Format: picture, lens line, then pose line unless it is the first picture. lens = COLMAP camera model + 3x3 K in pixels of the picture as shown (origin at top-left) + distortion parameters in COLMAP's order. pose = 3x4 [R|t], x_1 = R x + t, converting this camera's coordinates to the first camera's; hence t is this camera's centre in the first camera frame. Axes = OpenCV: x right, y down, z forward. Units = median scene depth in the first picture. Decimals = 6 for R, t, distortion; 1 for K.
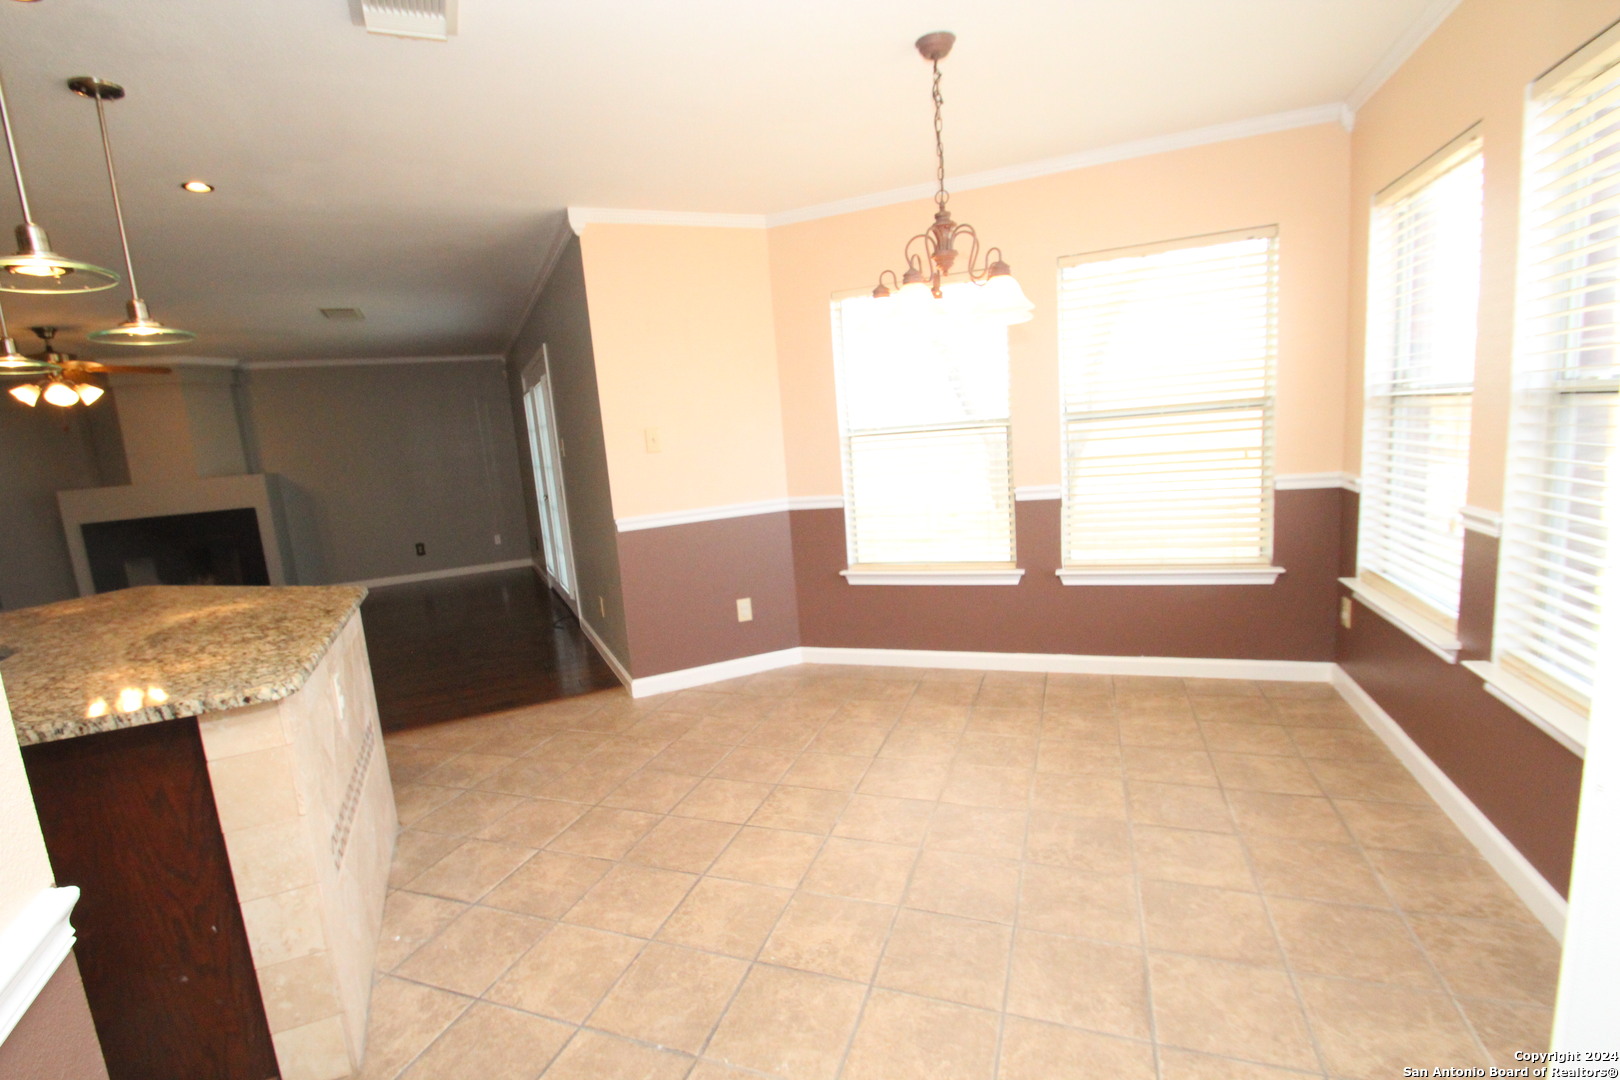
lens RADIAL K [[751.9, 0, 775.6], [0, 751.9, 550.8], [0, 0, 1]] dist [0.008972, -0.013702]
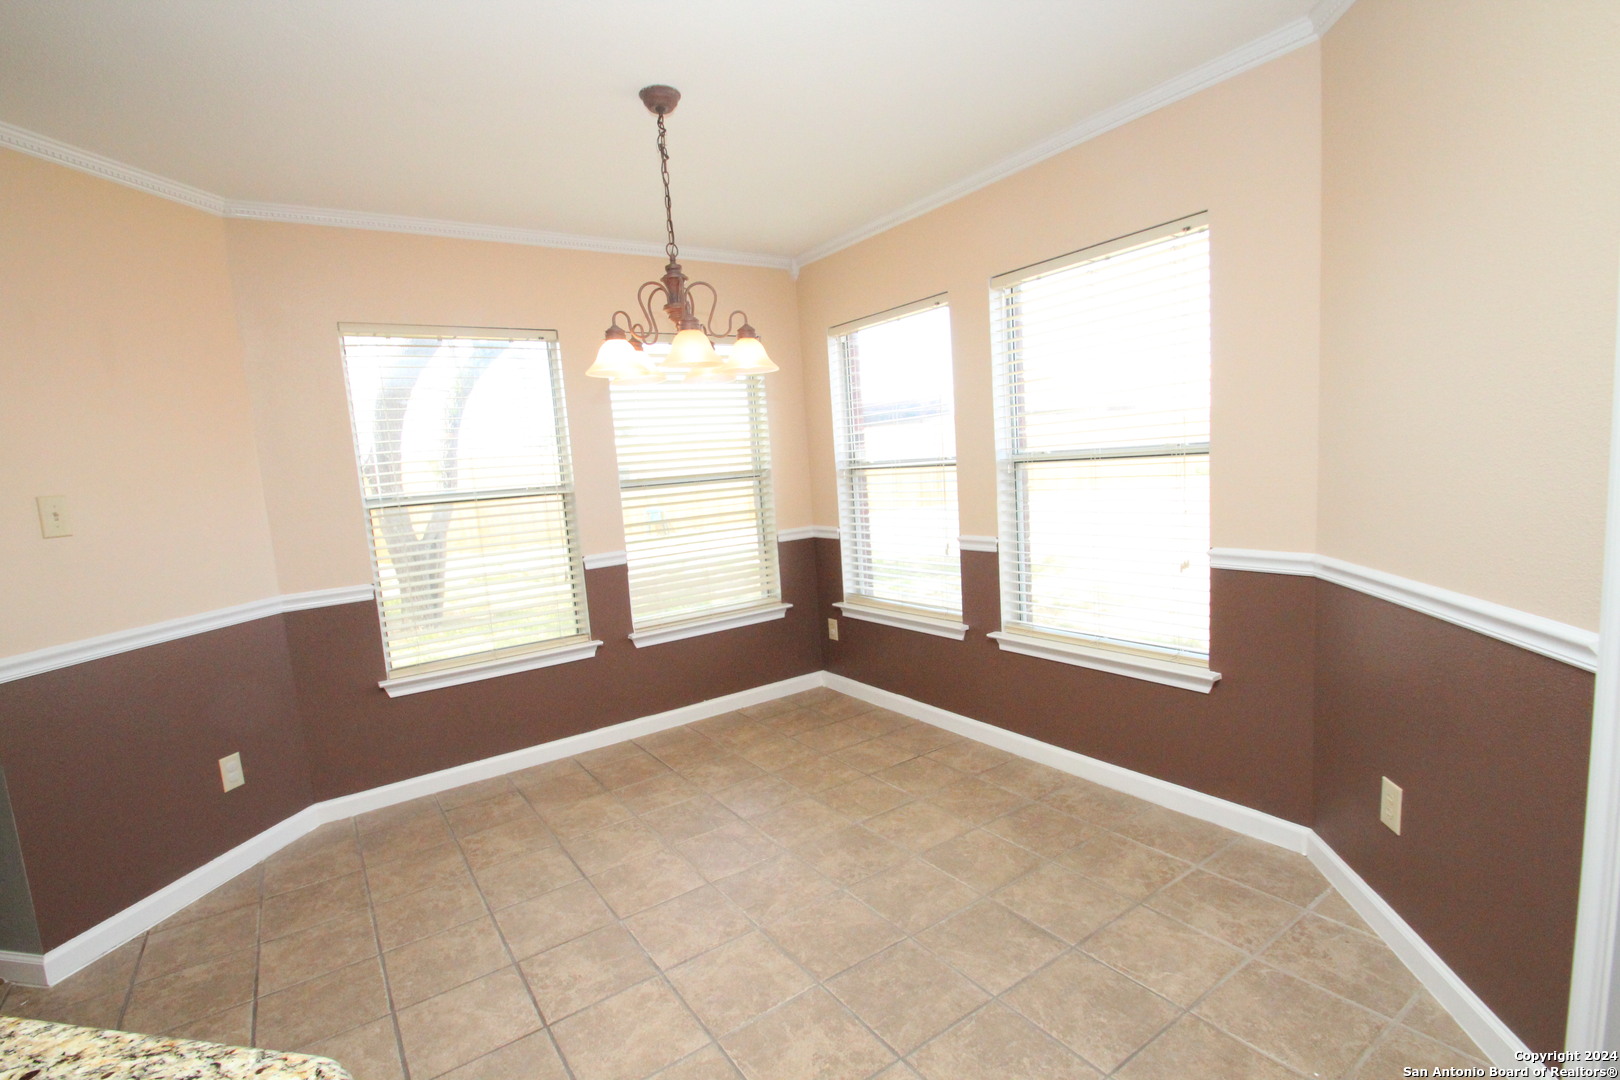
lens RADIAL K [[751.9, 0, 808.2], [0, 751.9, 546.4], [0, 0, 1]] dist [0.008972, -0.013702]
pose [[0.570757, -0.052423, 0.819444, -0.375884], [0.152412, 0.987381, -0.042991, -0.013503], [-0.806850, 0.149431, 0.571545, 0.263332]]
